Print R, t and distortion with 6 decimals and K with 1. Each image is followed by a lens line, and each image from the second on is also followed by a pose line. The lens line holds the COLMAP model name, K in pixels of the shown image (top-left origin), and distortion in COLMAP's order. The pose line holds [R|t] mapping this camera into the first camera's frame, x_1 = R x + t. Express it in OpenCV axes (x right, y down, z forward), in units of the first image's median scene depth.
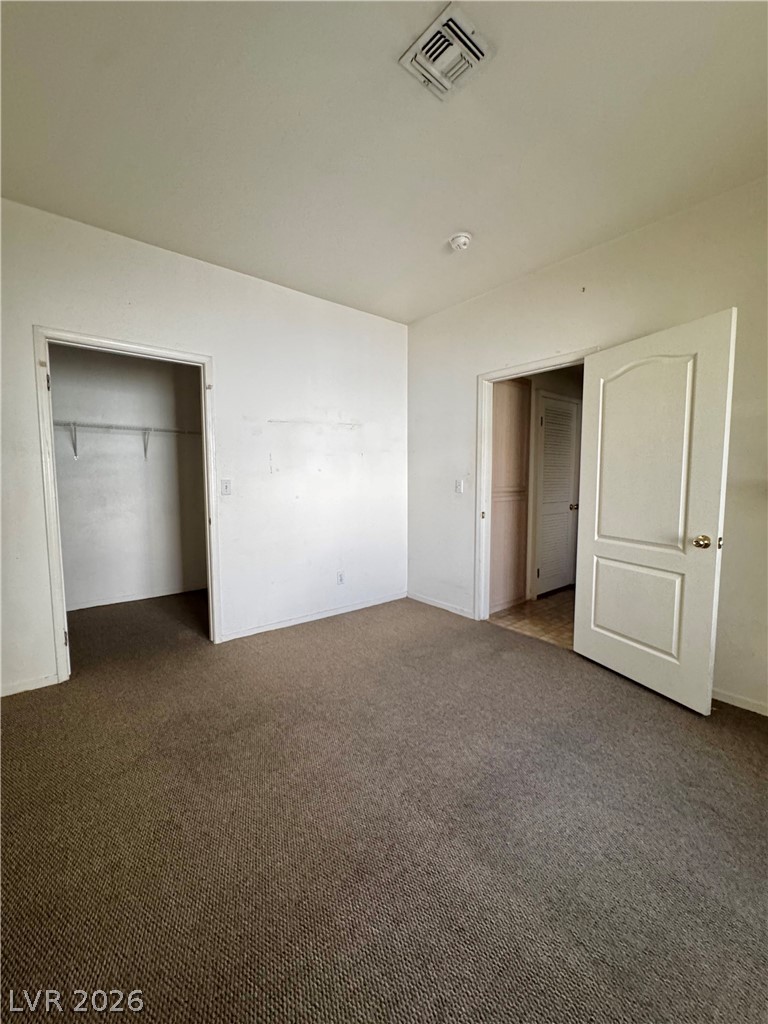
lens RADIAL K [[411.3, 0, 387.7], [0, 411.3, 513.4], [0, 0, 1]] dist [-0.004325, 0.000660]
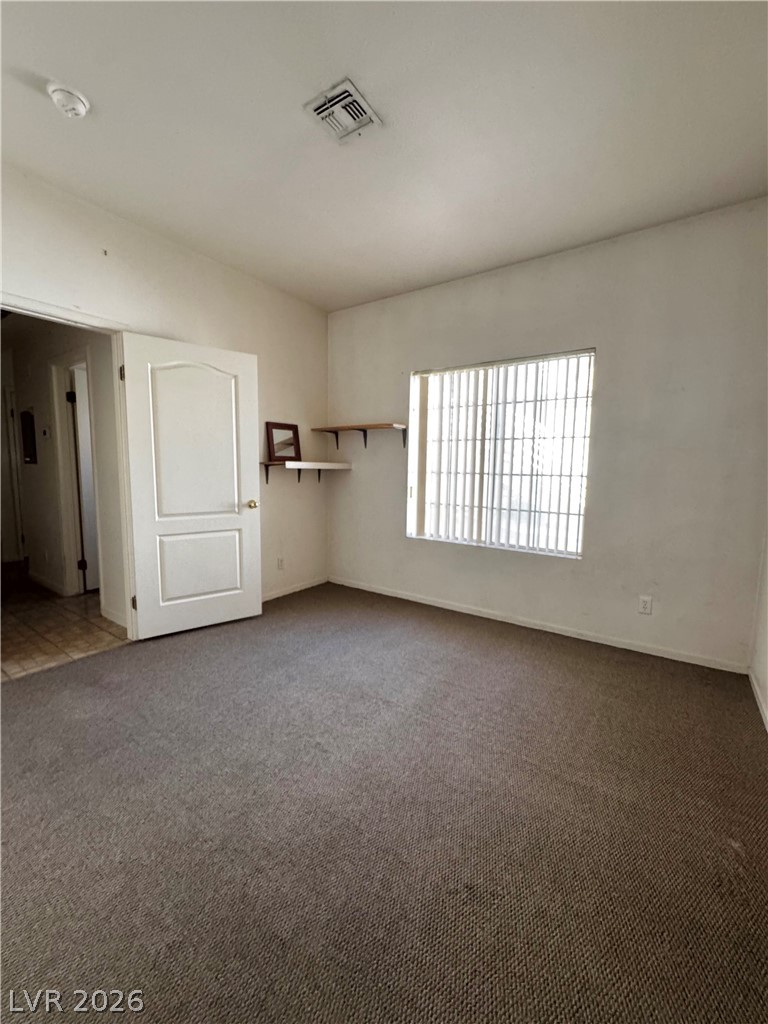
lens RADIAL K [[411.3, 0, 387.7], [0, 411.3, 512.8], [0, 0, 1]] dist [-0.004325, 0.000660]
pose [[-0.271525, -0.109552, 0.956176, -0.760258], [0.070629, 0.988553, 0.133318, -0.061167], [-0.959836, 0.103733, -0.260680, 0.840907]]
